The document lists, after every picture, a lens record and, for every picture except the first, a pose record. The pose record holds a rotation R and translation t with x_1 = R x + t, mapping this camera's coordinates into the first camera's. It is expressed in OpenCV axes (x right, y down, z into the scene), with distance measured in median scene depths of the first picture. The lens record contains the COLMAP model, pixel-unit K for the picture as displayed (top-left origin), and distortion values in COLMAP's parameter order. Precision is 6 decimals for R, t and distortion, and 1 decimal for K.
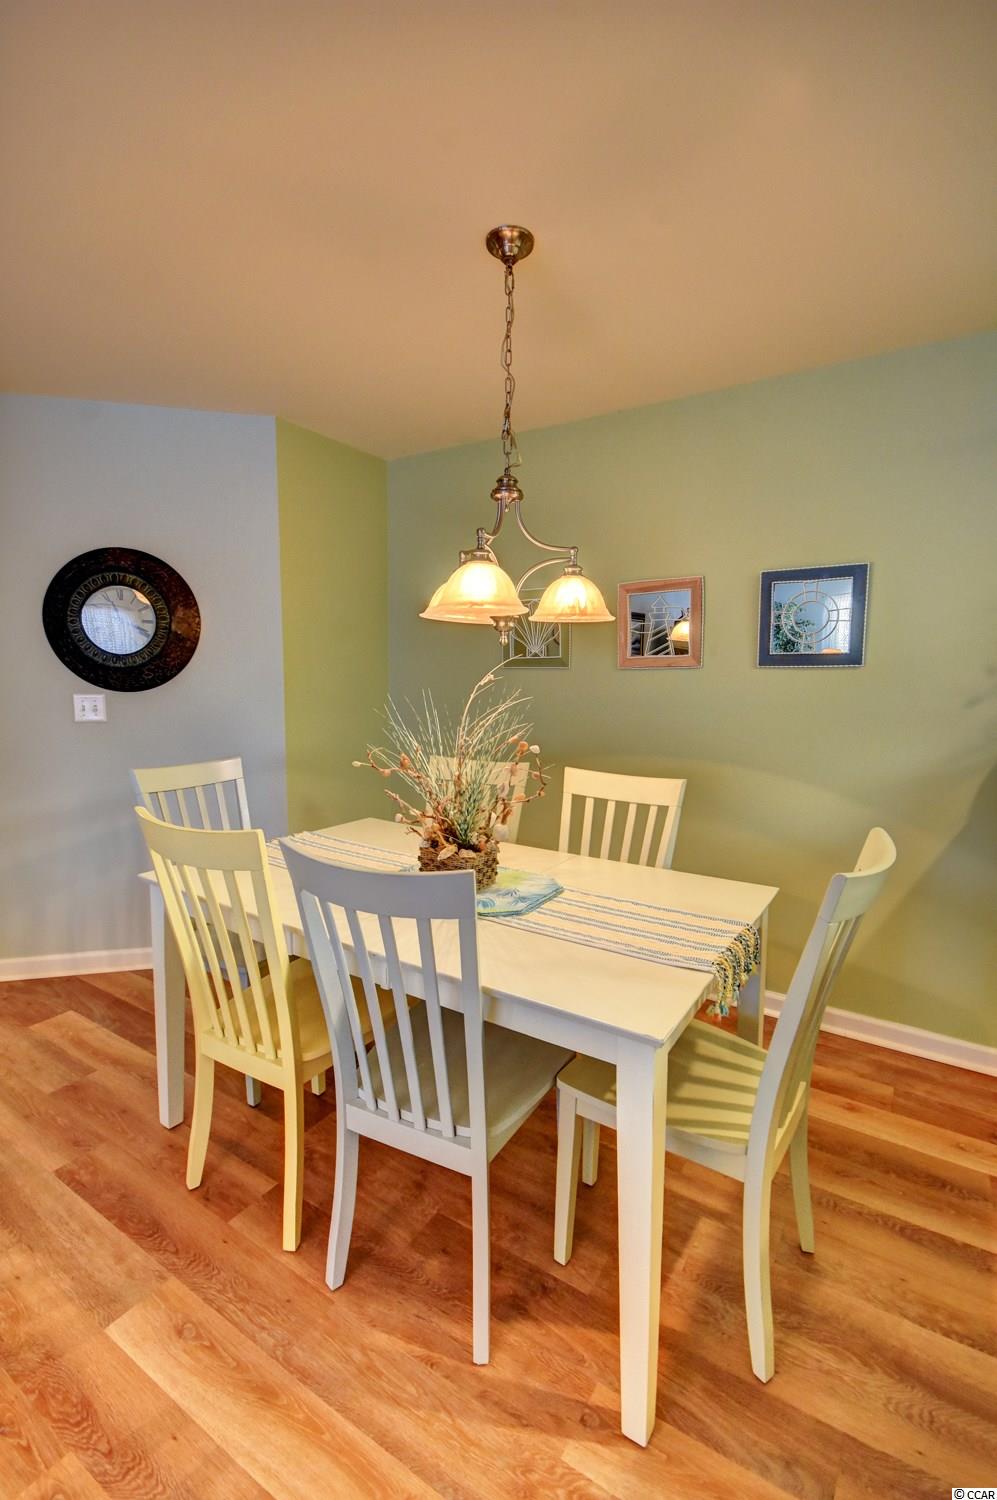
lens RADIAL K [[657.8, 0, 506.3], [0, 657.8, 746.2], [0, 0, 1]] dist [-0.003042, -0.009997]
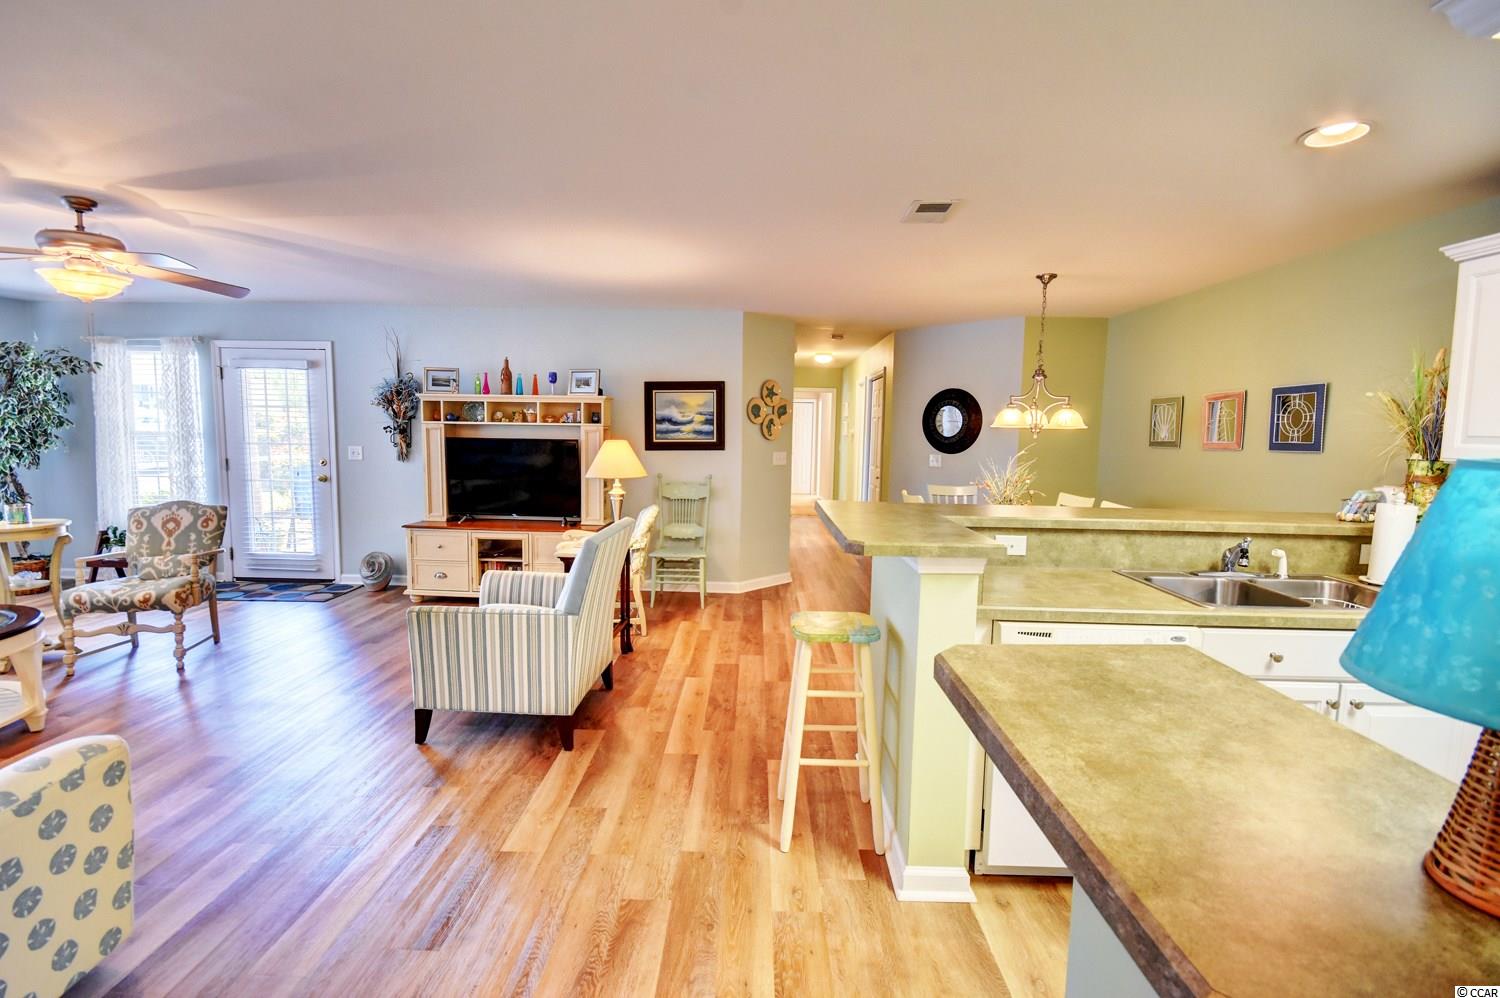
lens RADIAL K [[662.0, 0, 746.9], [0, 662.0, 493.2], [0, 0, 1]] dist [0.007896, -0.009316]
pose [[0.517393, 0.083800, -0.851635, 1.583110], [-0.106860, 0.993731, 0.032862, 0.076506], [0.849050, 0.074003, 0.523104, -1.173080]]
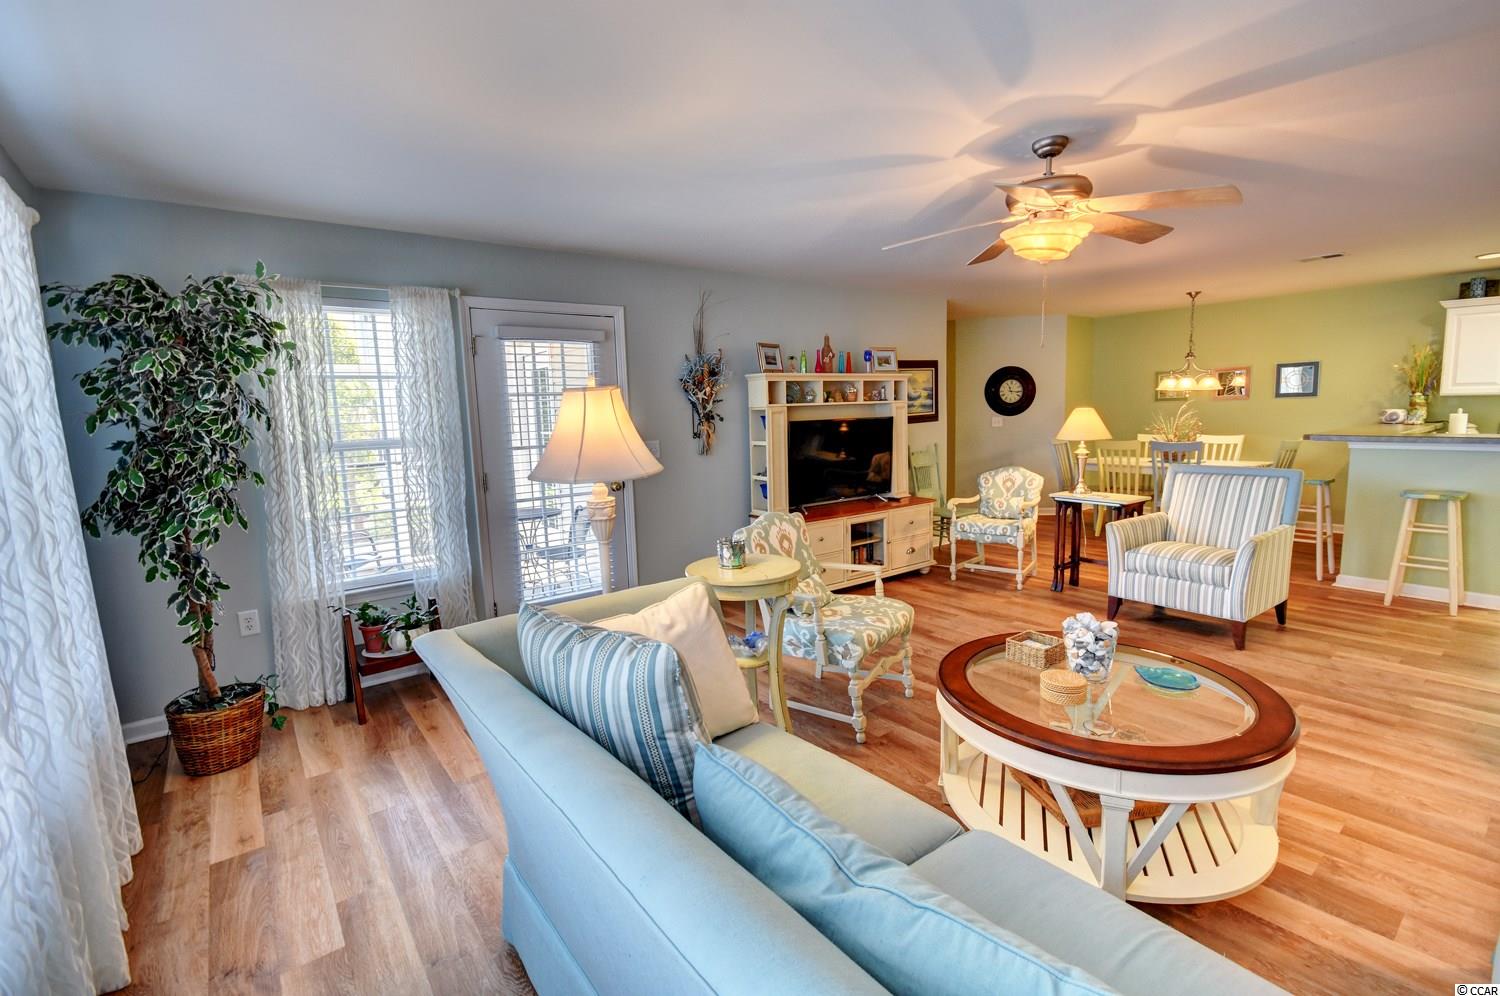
lens RADIAL K [[668.1, 0, 750.0], [0, 668.1, 498.0], [0, 0, 1]] dist [0.005891, -0.010282]
pose [[0.939977, 0.007738, -0.341149, -1.082622], [0.001672, 0.999626, 0.027279, 0.322651], [0.341233, -0.026212, 0.939613, -3.566151]]
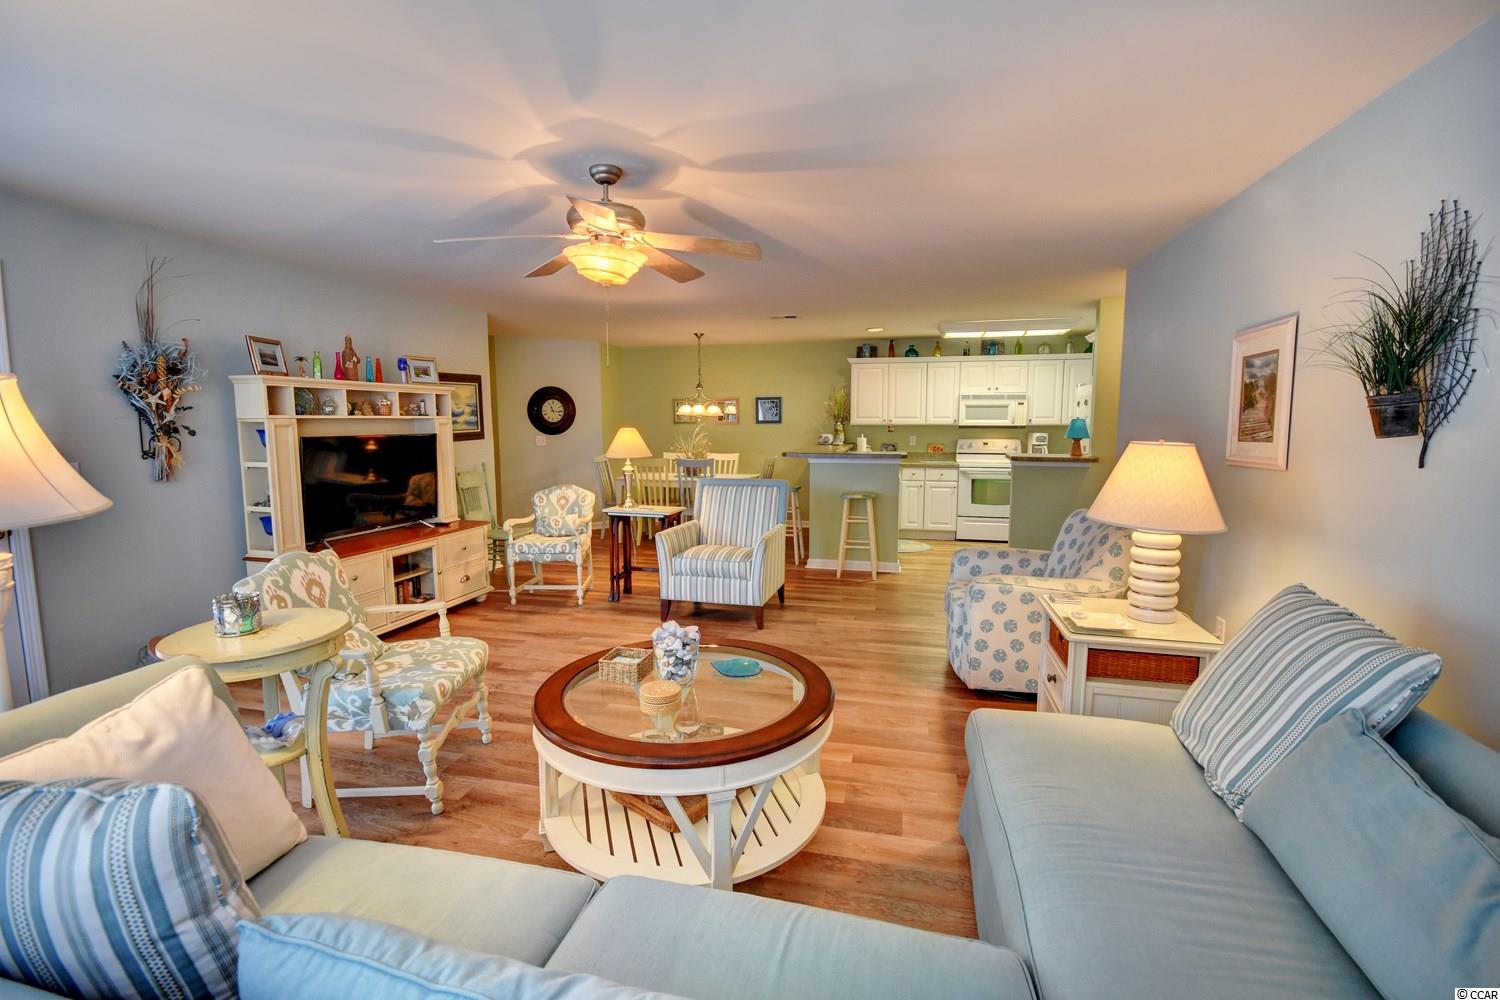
lens RADIAL K [[662.8, 0, 744.9], [0, 662.8, 495.7], [0, 0, 1]] dist [0.006414, -0.009966]
pose [[0.948596, -0.046043, 0.313123, -1.180207], [0.044510, 0.998936, 0.012048, 0.316305], [-0.313344, 0.002508, 0.949636, -3.463027]]
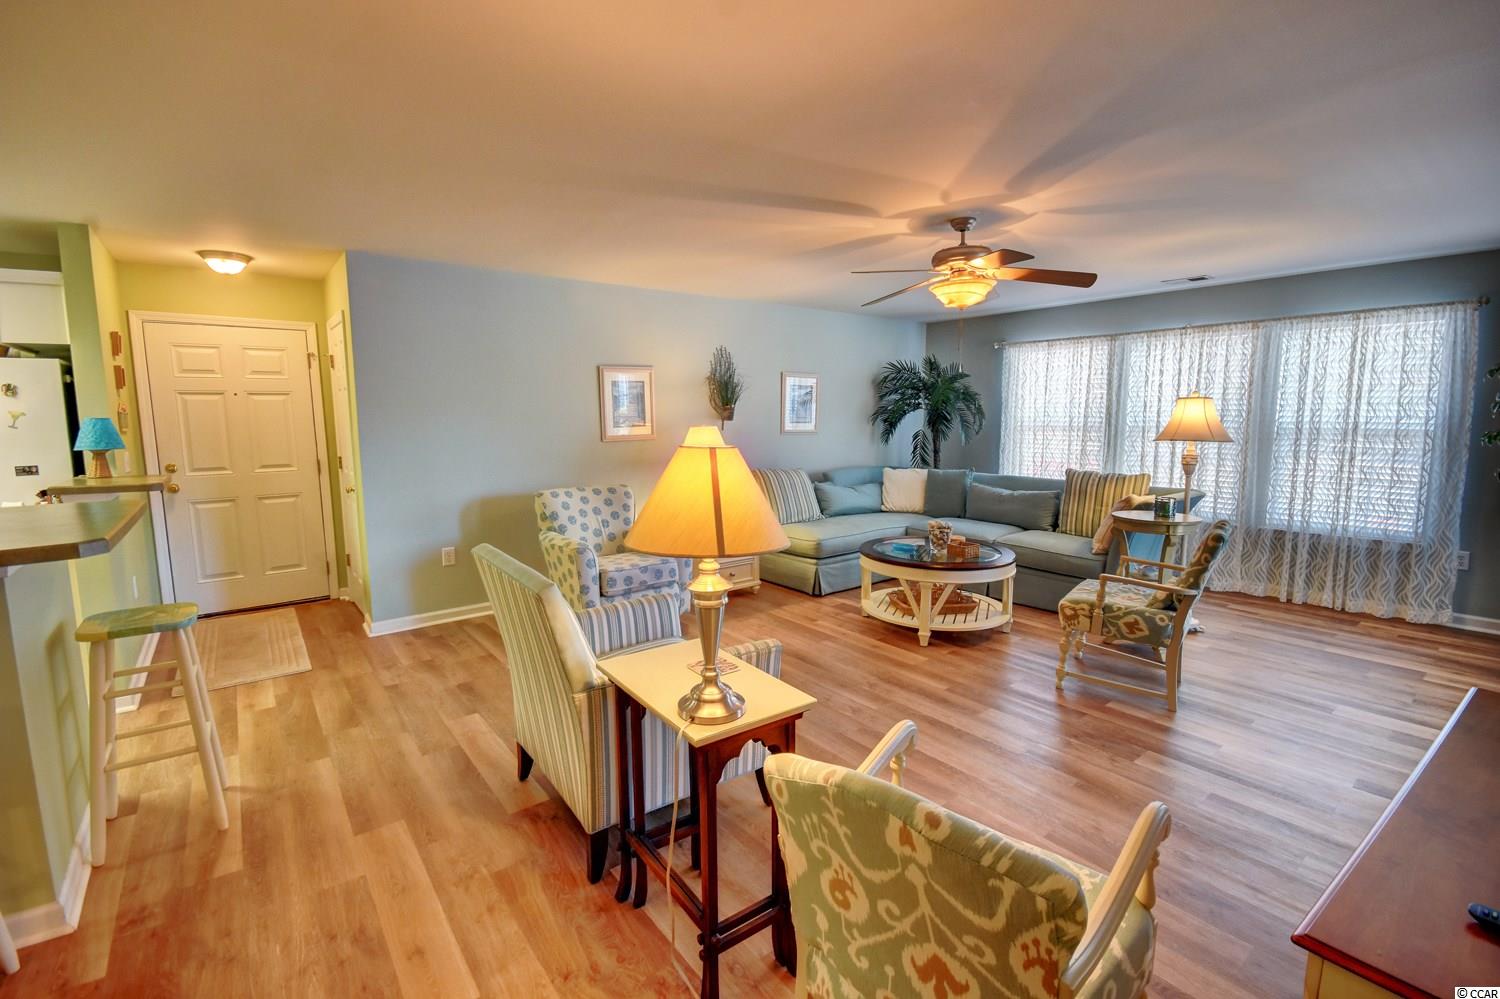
lens RADIAL K [[662.0, 0, 746.9], [0, 662.0, 493.7], [0, 0, 1]] dist [0.007896, -0.009316]
pose [[-0.939186, -0.043900, 0.340593, -1.071849], [0.035420, 0.974123, 0.223226, -0.118145], [-0.341579, 0.221714, -0.913327, 0.475663]]
